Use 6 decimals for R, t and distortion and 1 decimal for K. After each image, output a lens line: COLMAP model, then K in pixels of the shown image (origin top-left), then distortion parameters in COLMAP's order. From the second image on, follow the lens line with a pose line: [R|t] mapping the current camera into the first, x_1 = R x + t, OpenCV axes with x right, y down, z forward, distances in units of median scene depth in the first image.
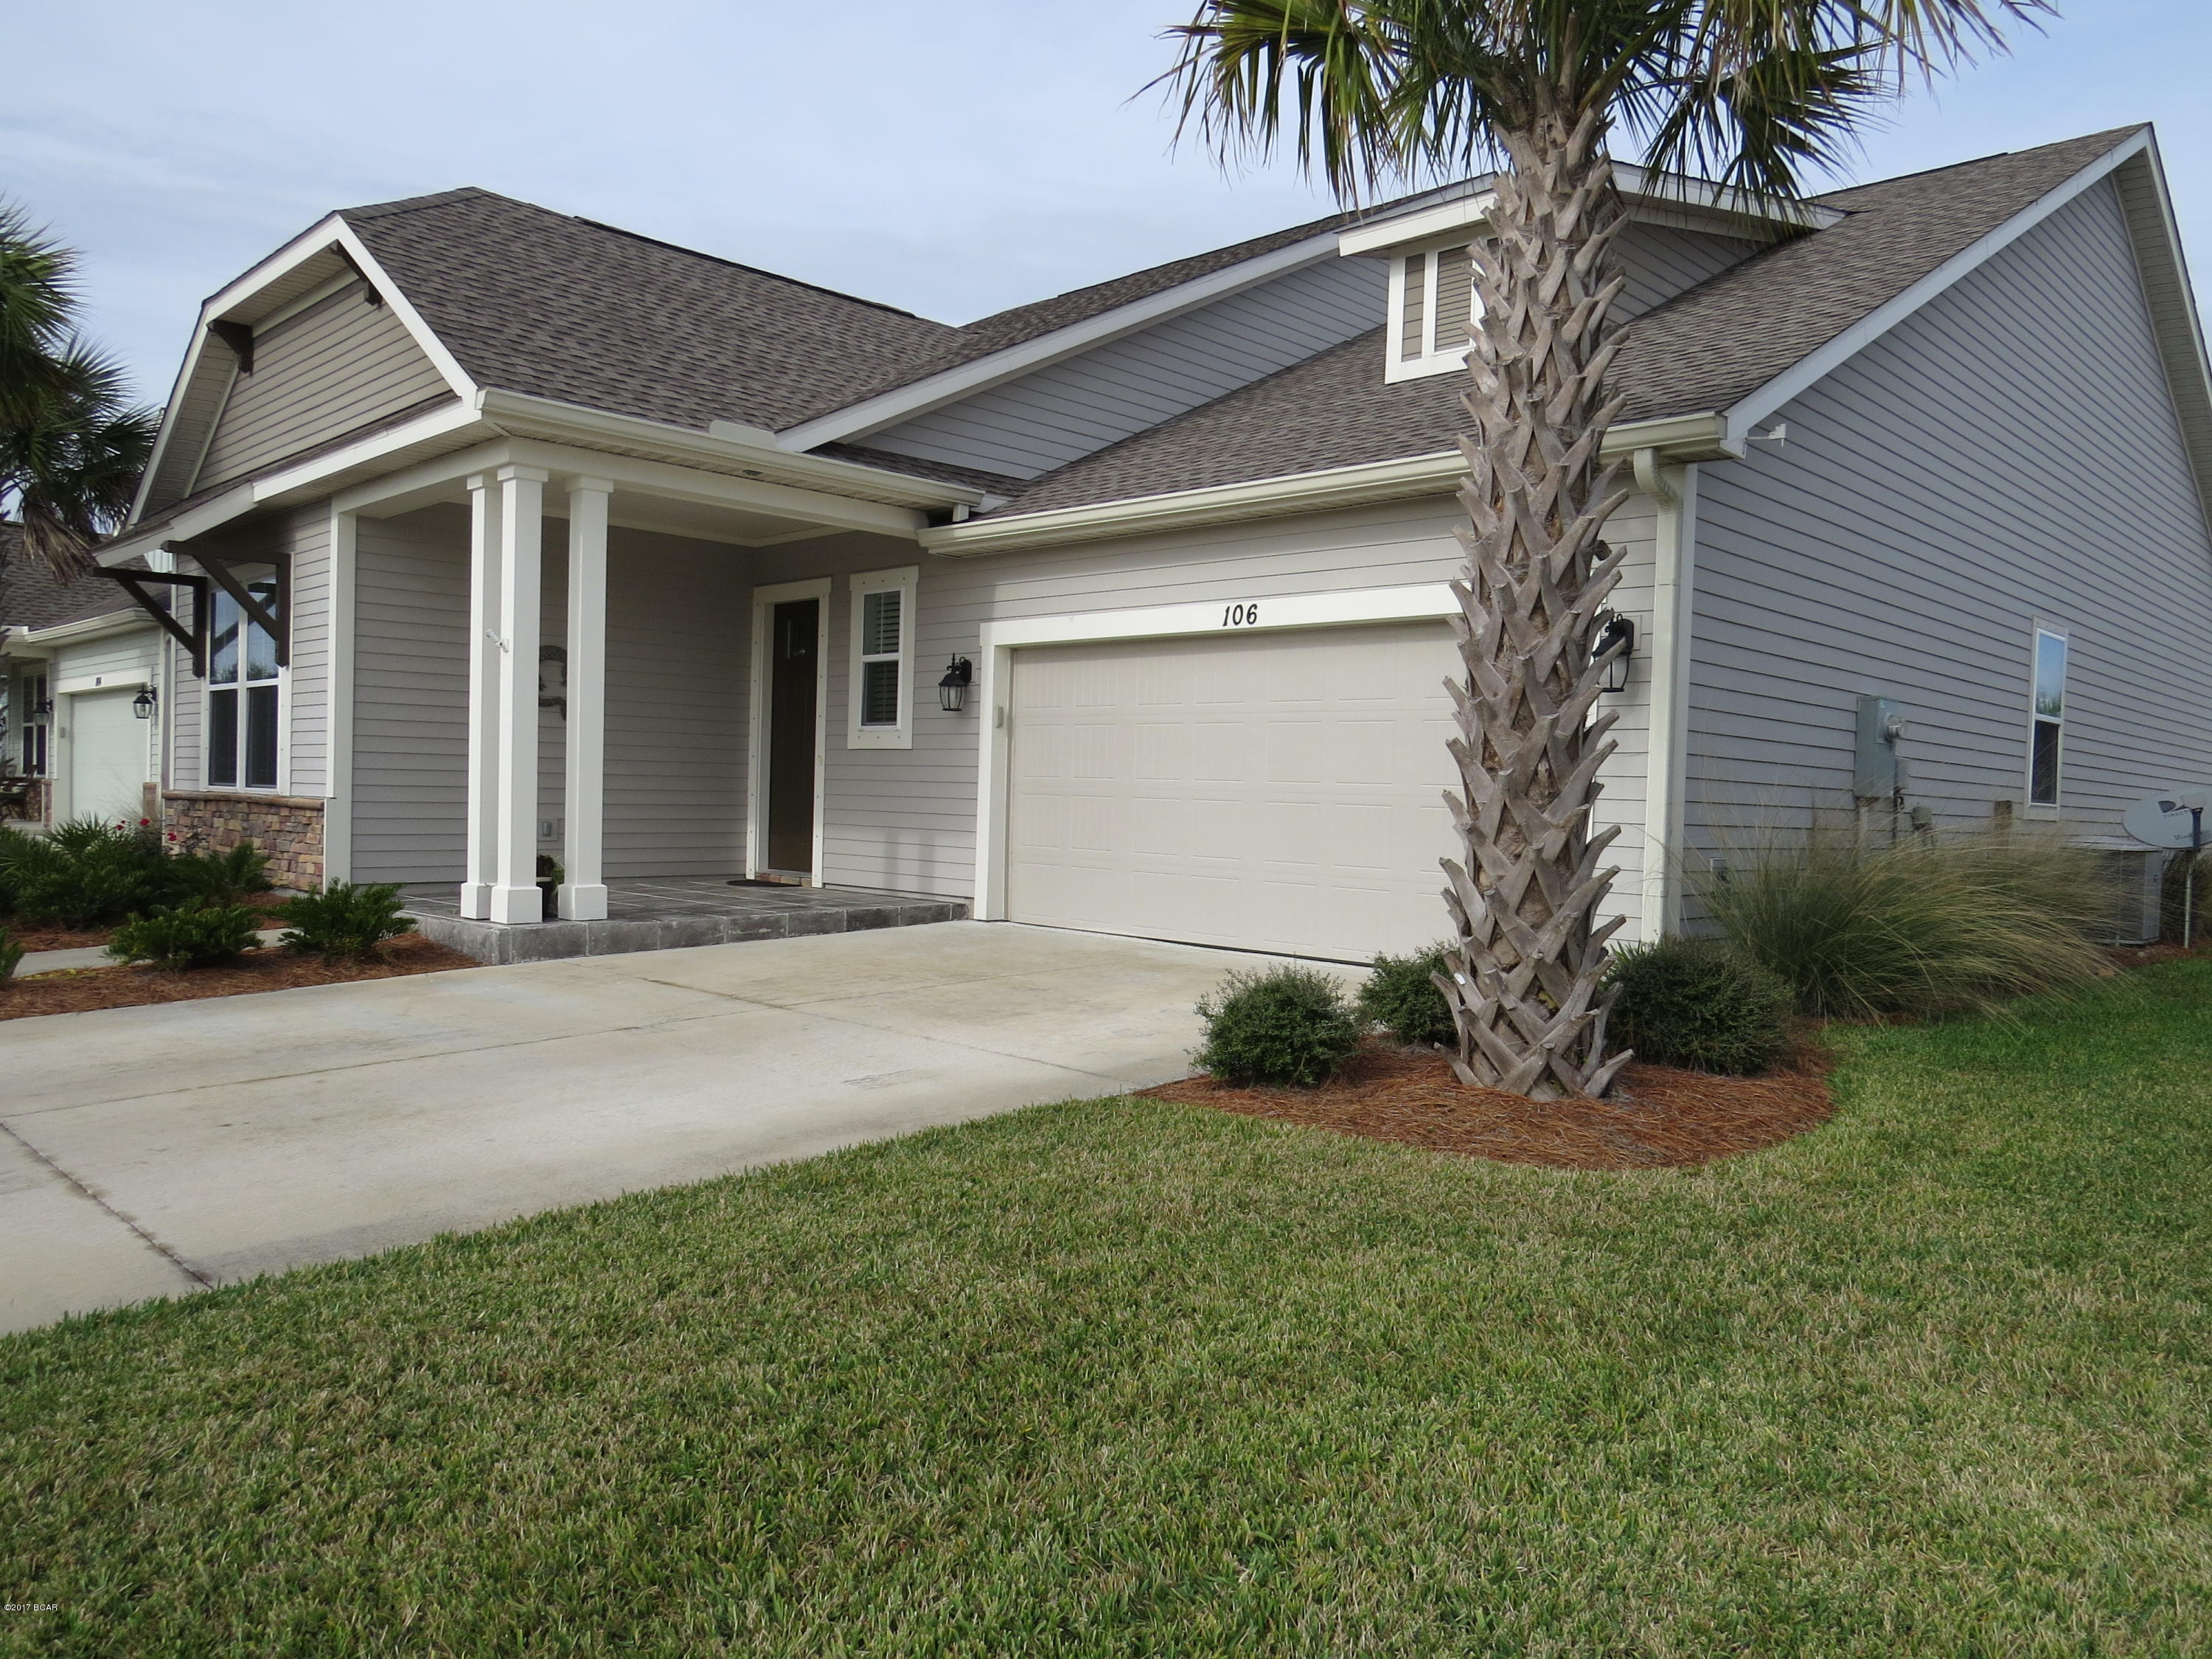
lens RADIAL K [[1586.8, 0, 1112.8], [0, 1586.8, 835.3], [0, 0, 1]] dist [-0.021220, -0.003399]
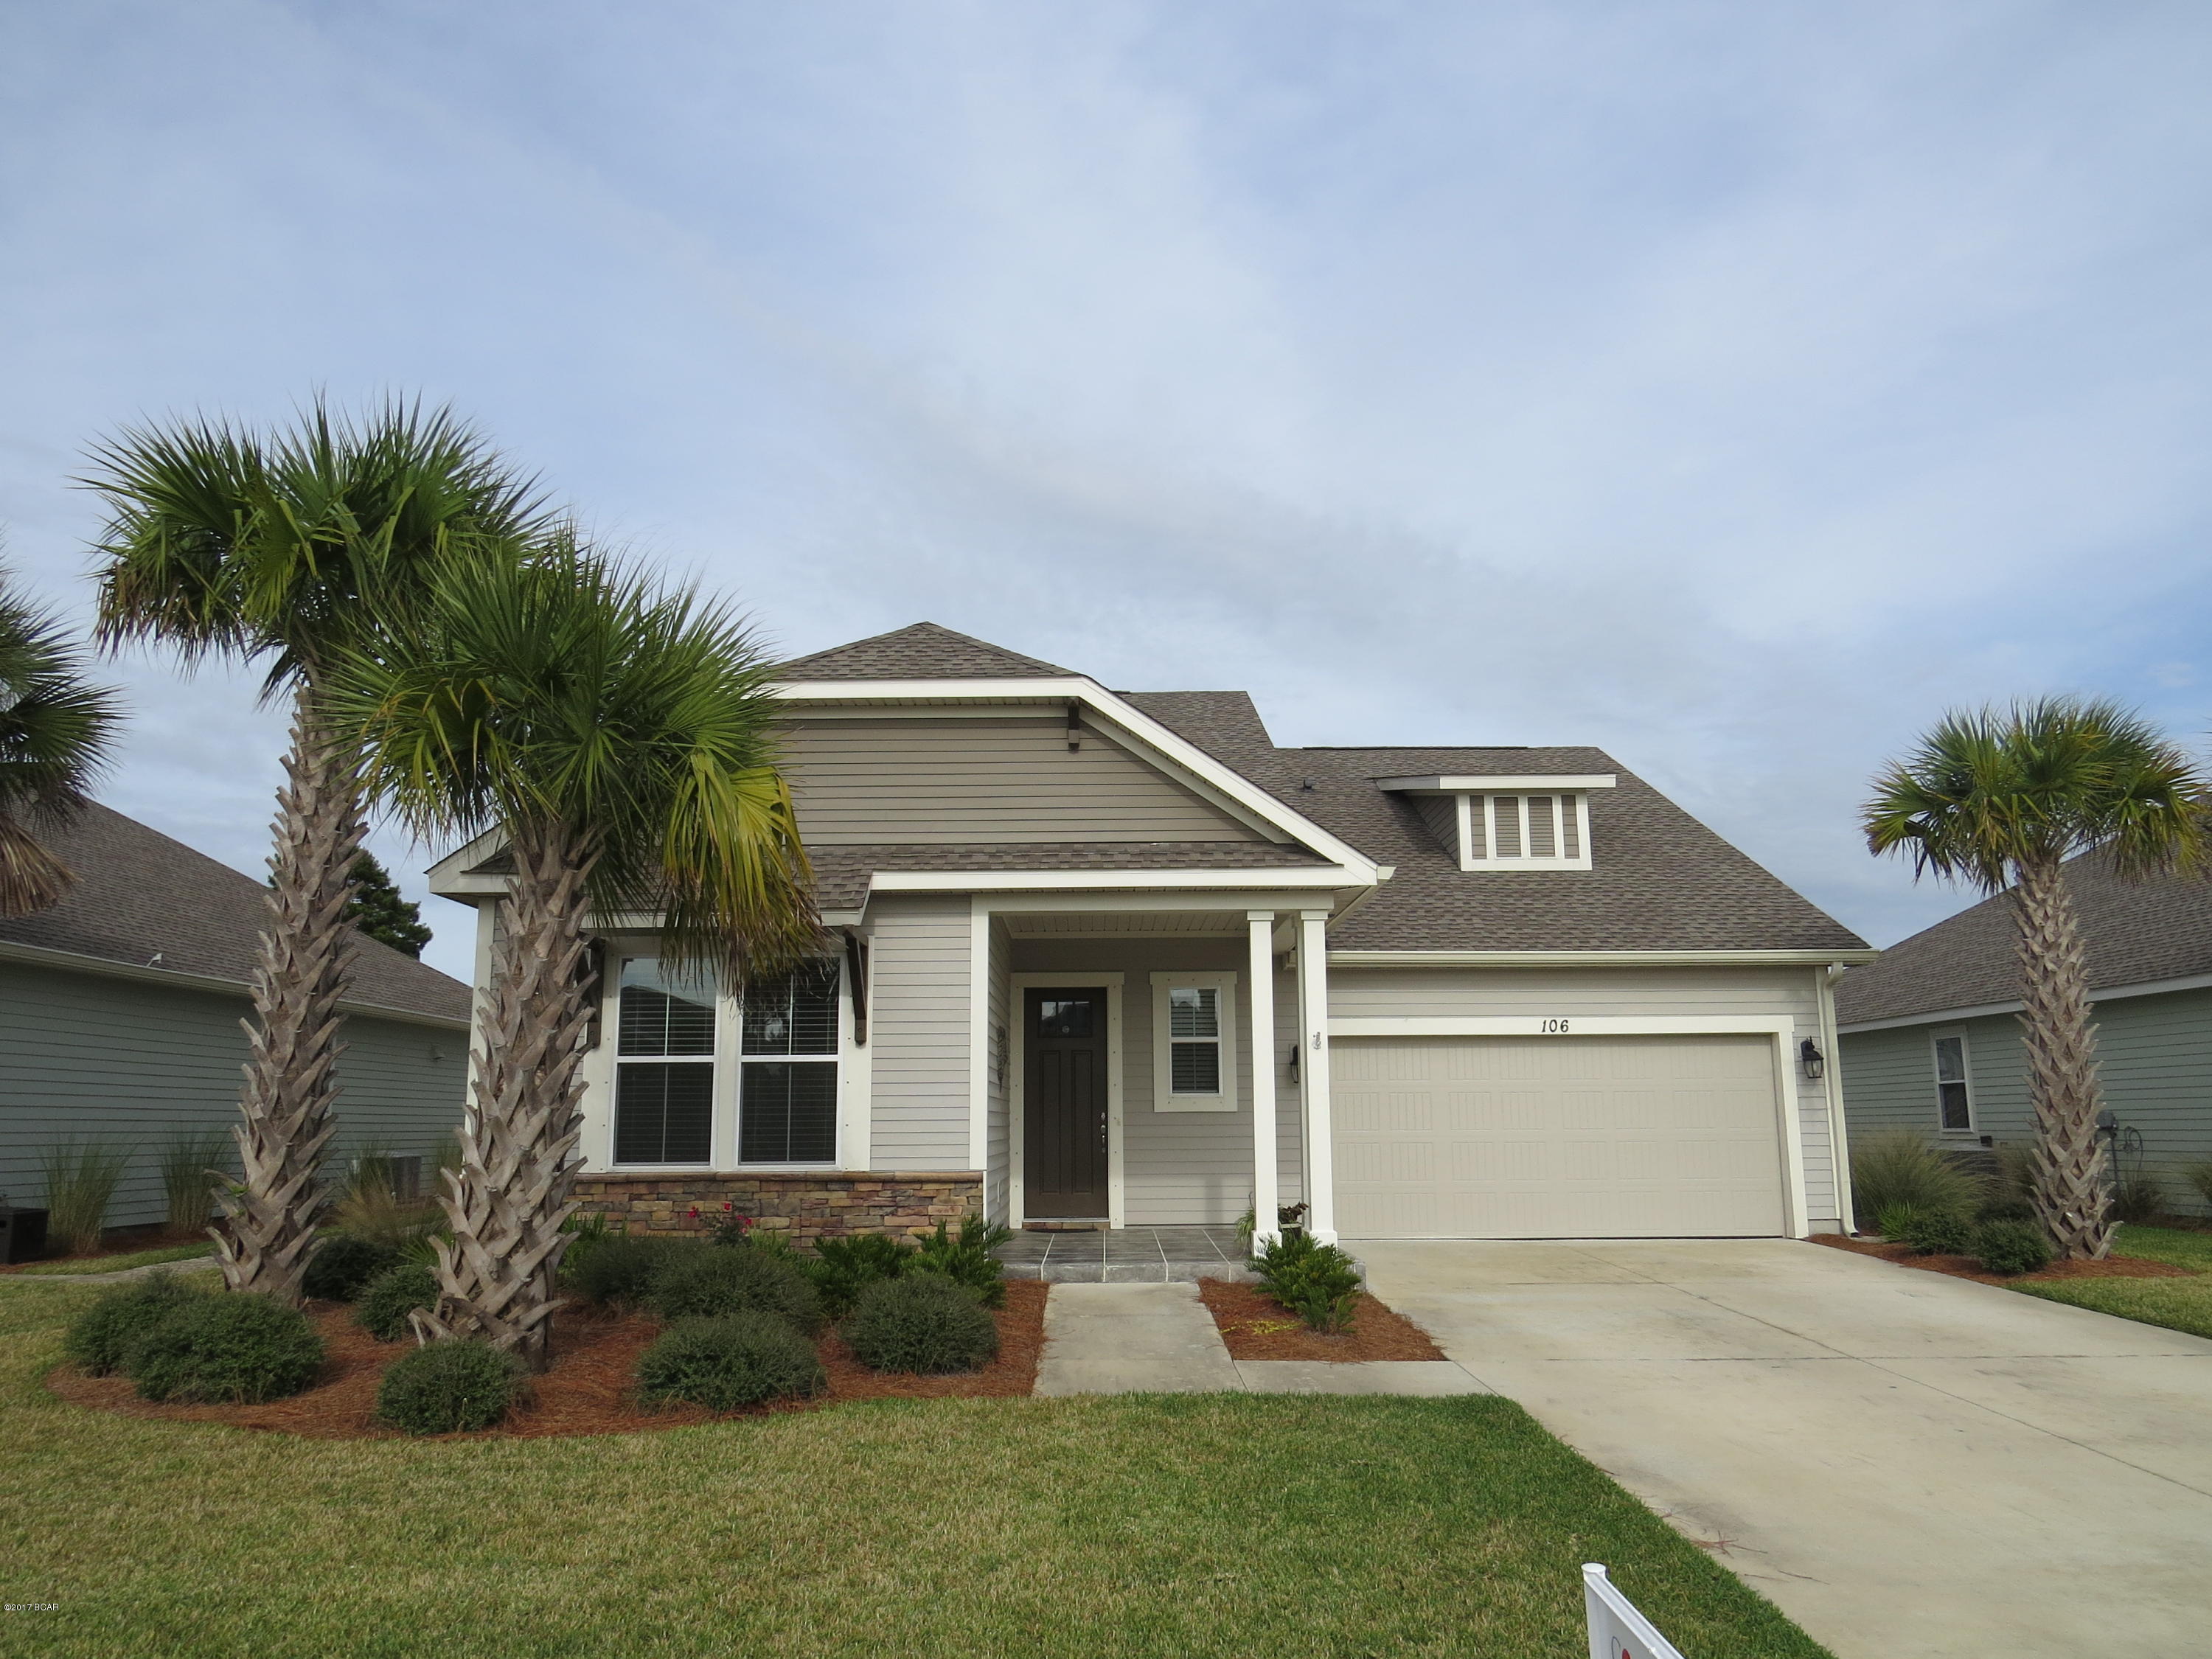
lens RADIAL K [[1586.8, 0, 1096.6], [0, 1586.8, 811.8], [0, 0, 1]] dist [-0.021220, -0.003399]
pose [[0.718679, 0.106818, 0.687088, -1.158969], [0.041781, 0.979711, -0.196013, -0.046224], [-0.694085, 0.169578, 0.699635, 0.129792]]
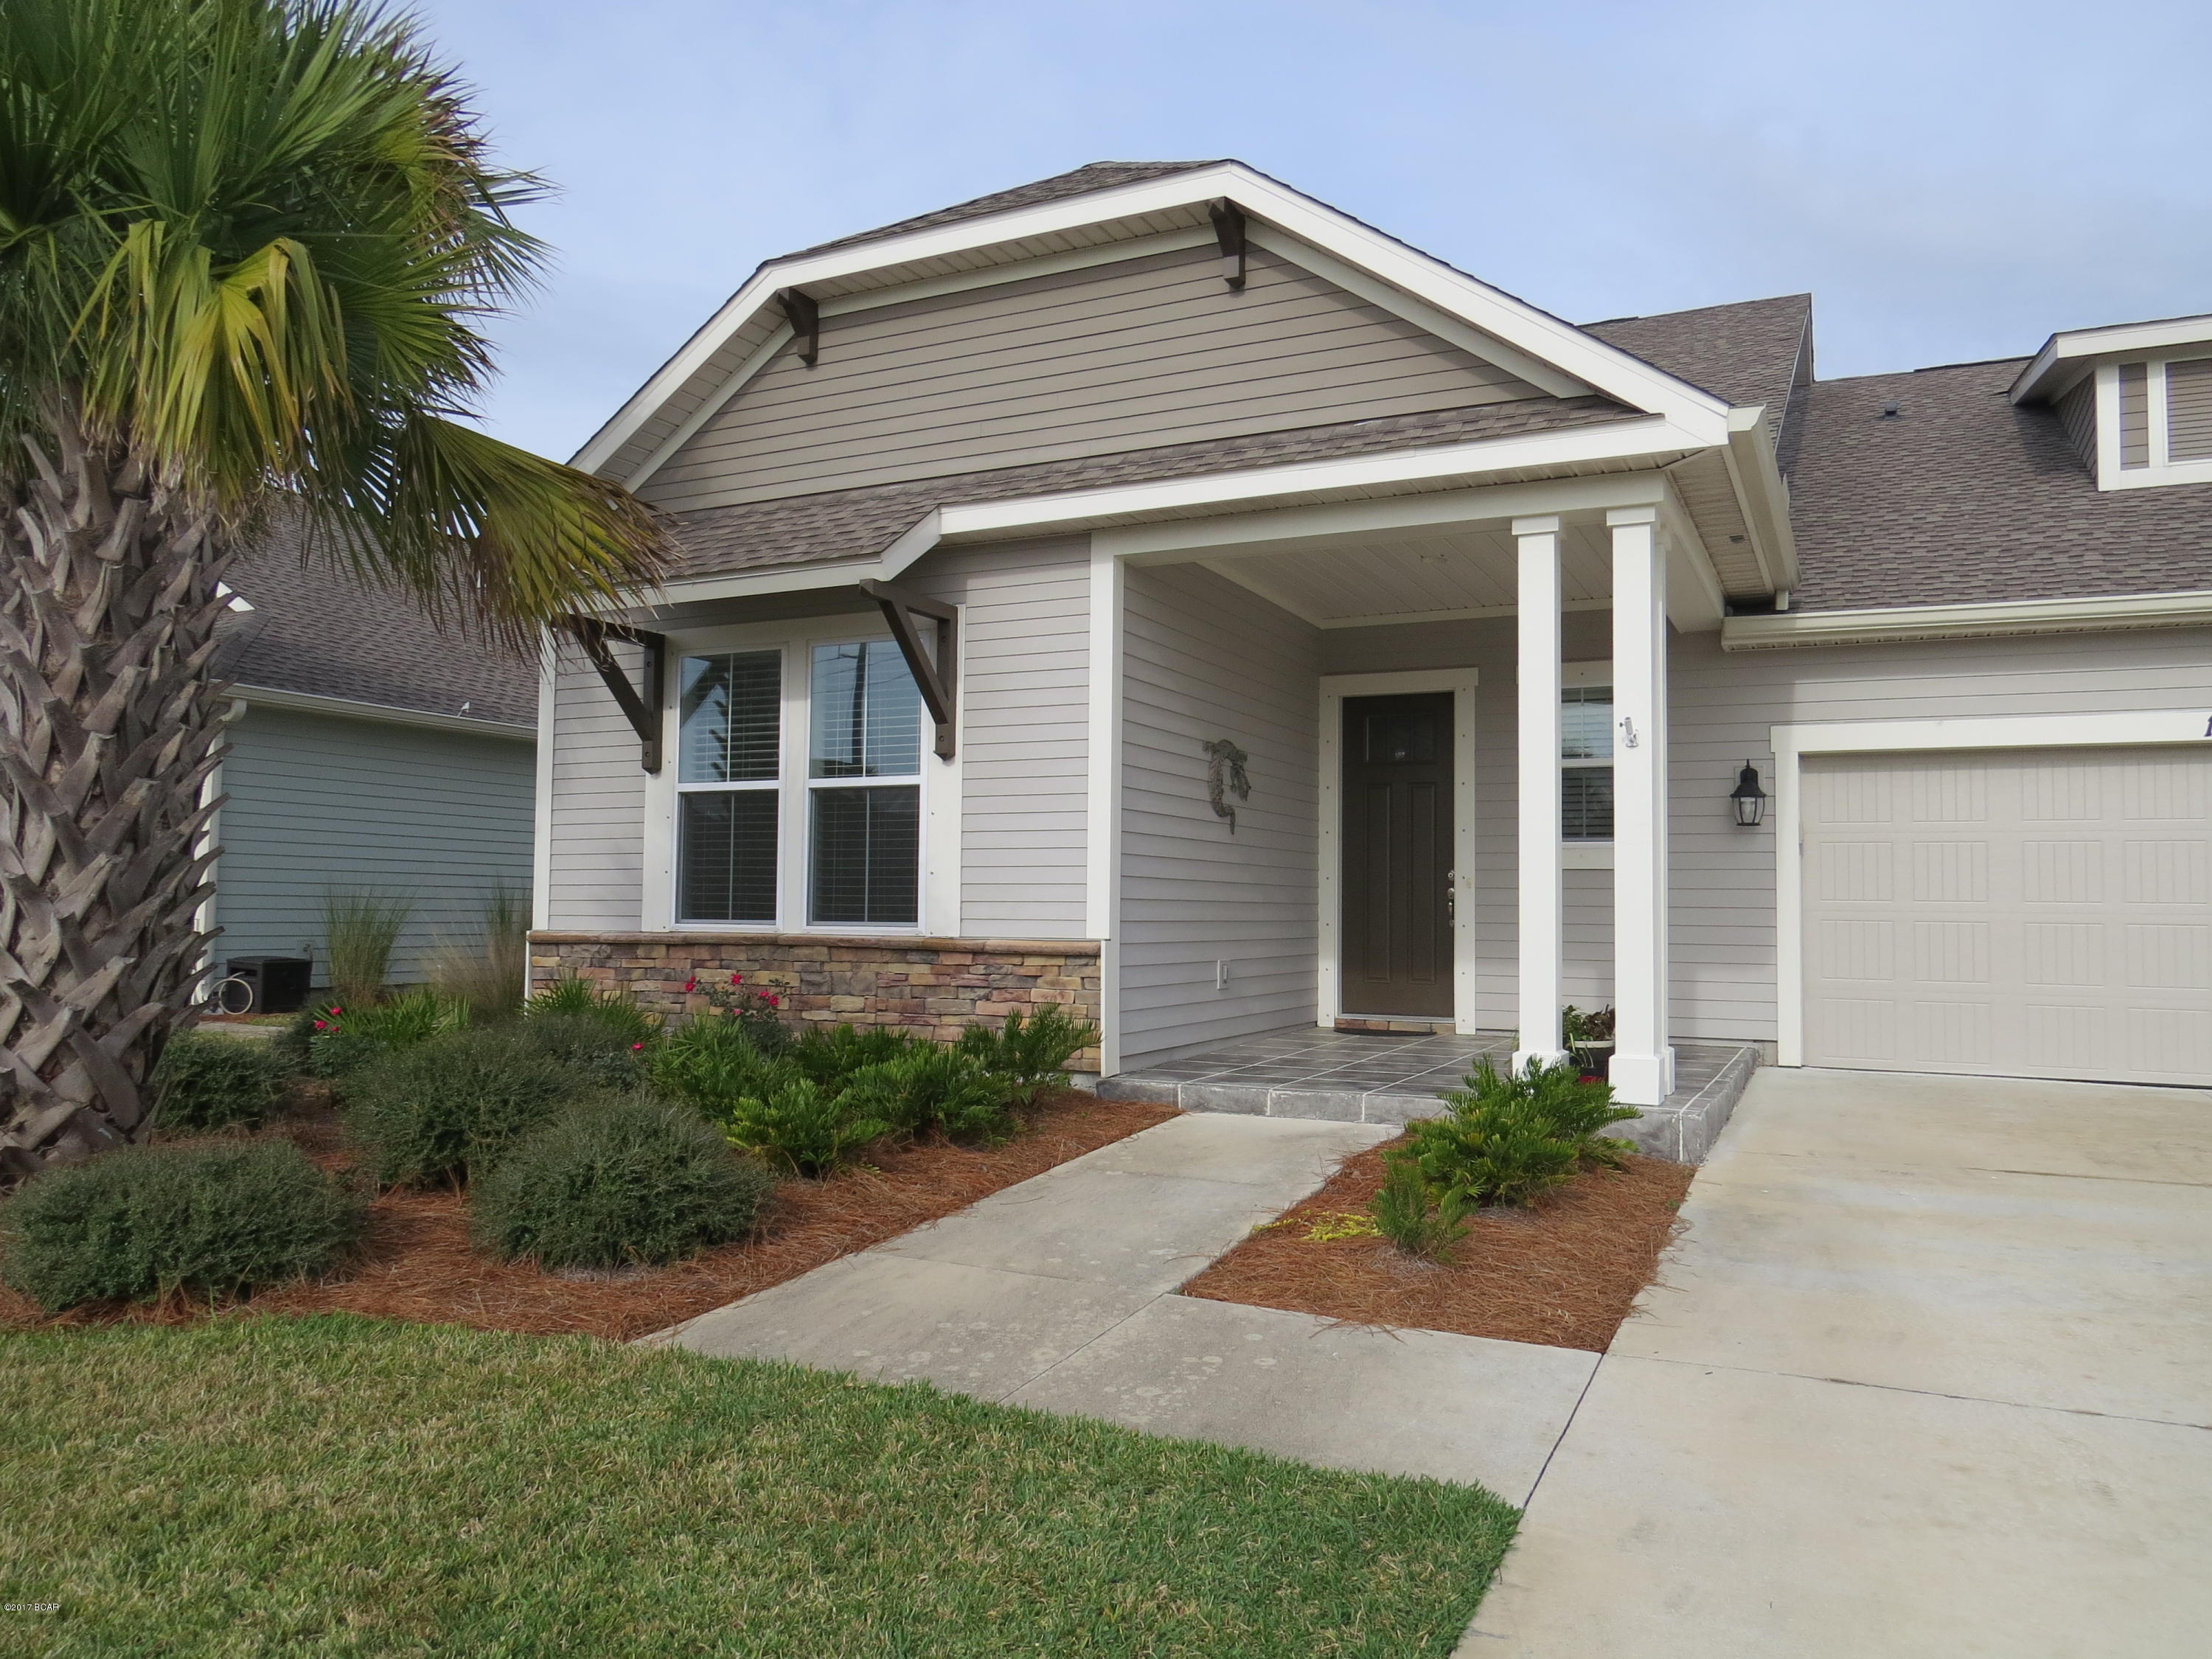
lens RADIAL K [[1586.8, 0, 1110.0], [0, 1586.8, 837.1], [0, 0, 1]] dist [-0.021220, -0.003399]
pose [[0.950622, 0.001505, 0.310348, -0.685915], [0.019394, 0.997746, -0.064245, -0.022946], [-0.309746, 0.067092, 0.948449, 0.282262]]
